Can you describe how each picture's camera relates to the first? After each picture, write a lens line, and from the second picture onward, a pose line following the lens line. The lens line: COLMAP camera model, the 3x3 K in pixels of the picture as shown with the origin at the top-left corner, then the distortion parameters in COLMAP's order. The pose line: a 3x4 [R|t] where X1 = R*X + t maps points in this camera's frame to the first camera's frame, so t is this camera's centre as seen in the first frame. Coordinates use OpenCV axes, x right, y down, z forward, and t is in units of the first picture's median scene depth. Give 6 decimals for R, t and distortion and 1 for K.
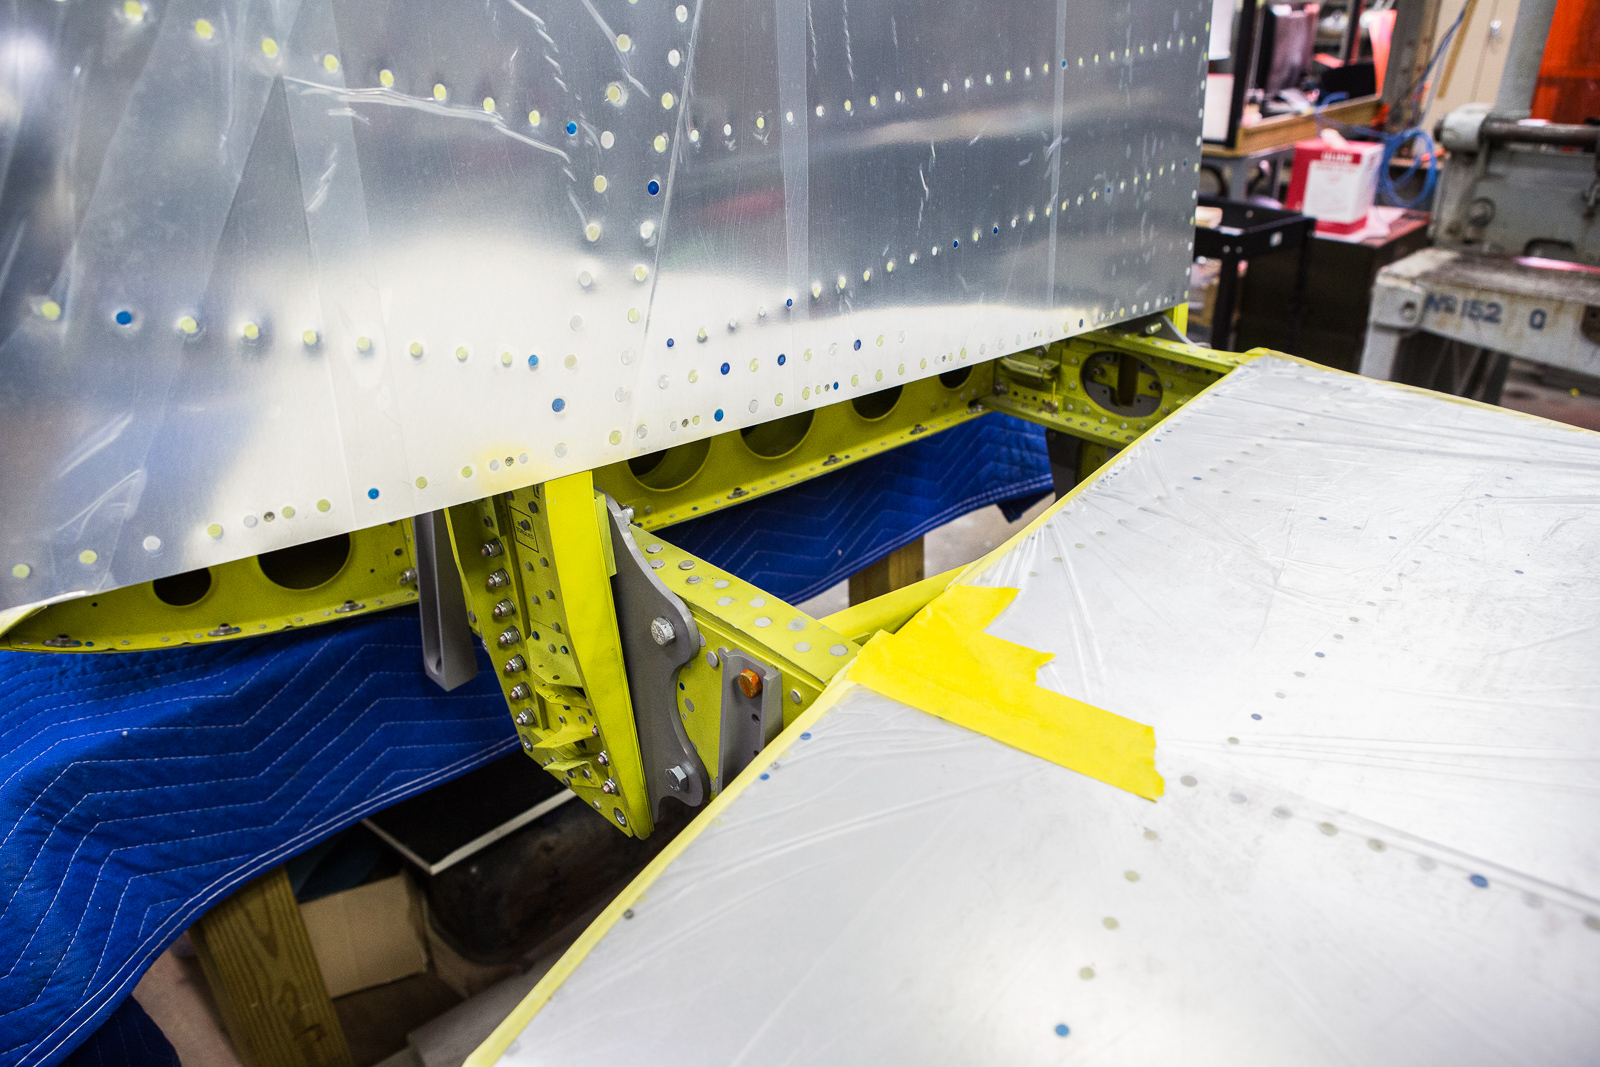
lens RADIAL K [[1139.4, 0, 800.0], [0, 1139.4, 533.5], [0, 0, 1]] dist [-0.094337, -0.000092]
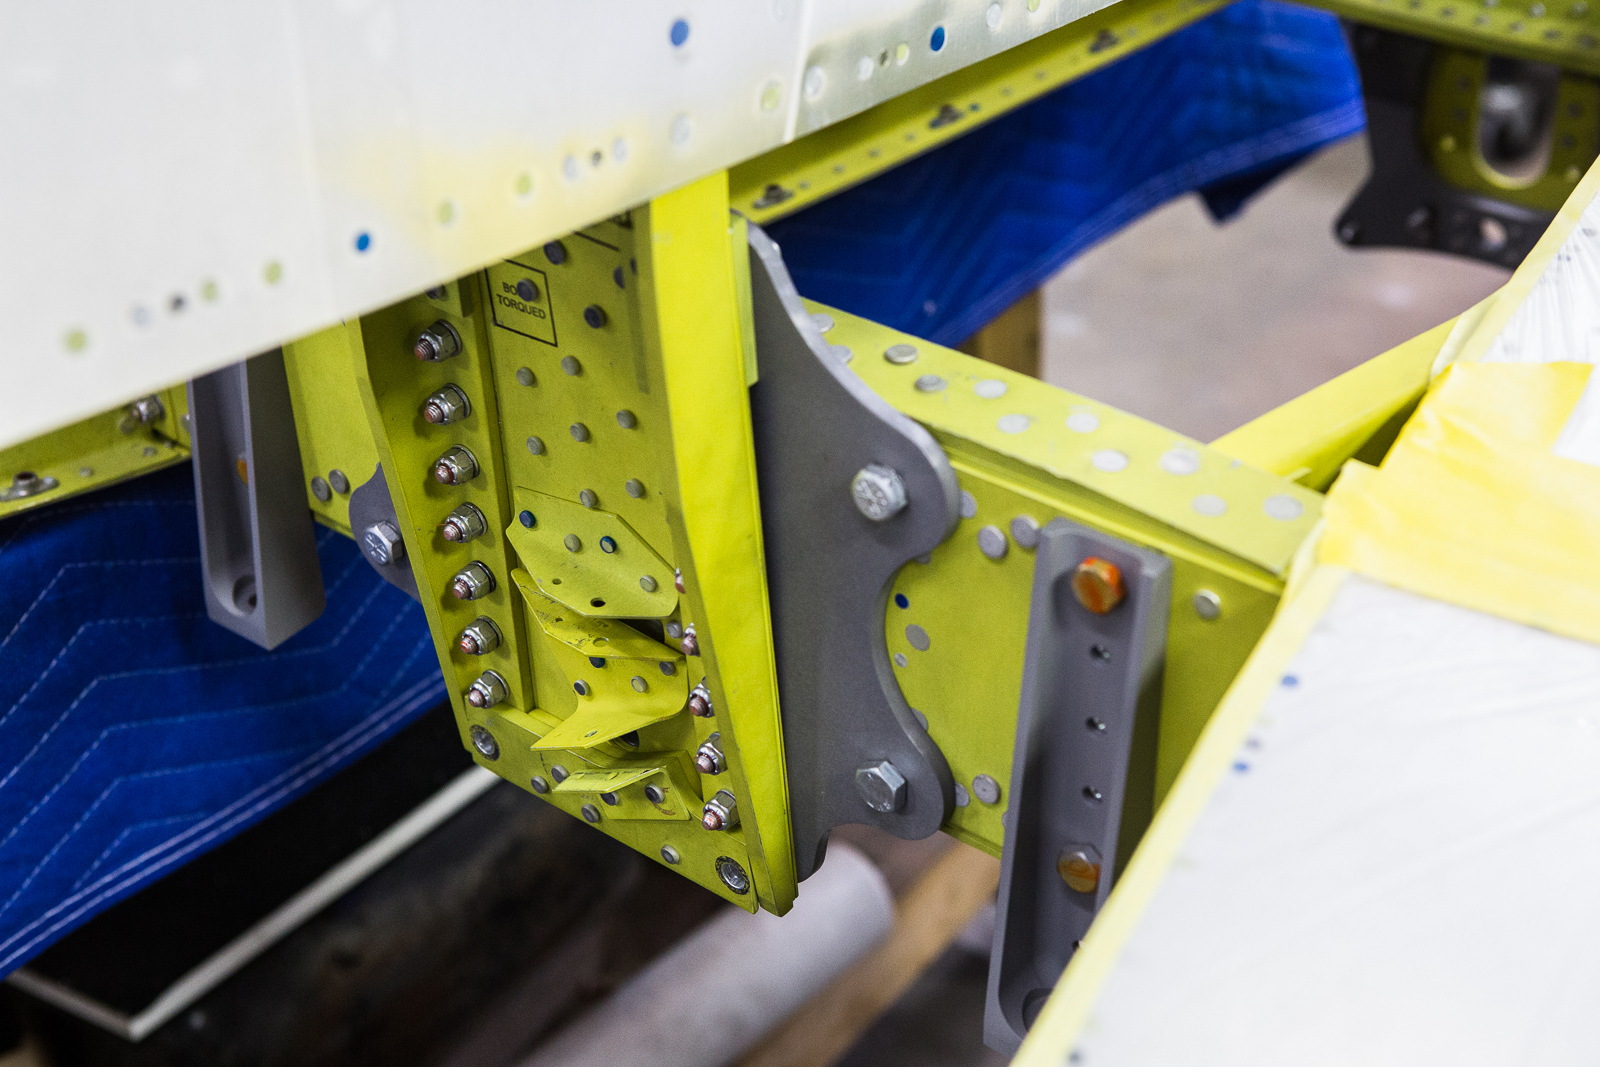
lens RADIAL K [[2389.5, 0, 800.0], [0, 2389.5, 533.5], [0, 0, 1]] dist [0.026776, 0.000349]
pose [[0.992595, -0.065665, 0.102188, -0.226149], [0.053640, 0.991767, 0.116278, -0.015765], [-0.108982, -0.109936, 0.987946, -0.014635]]
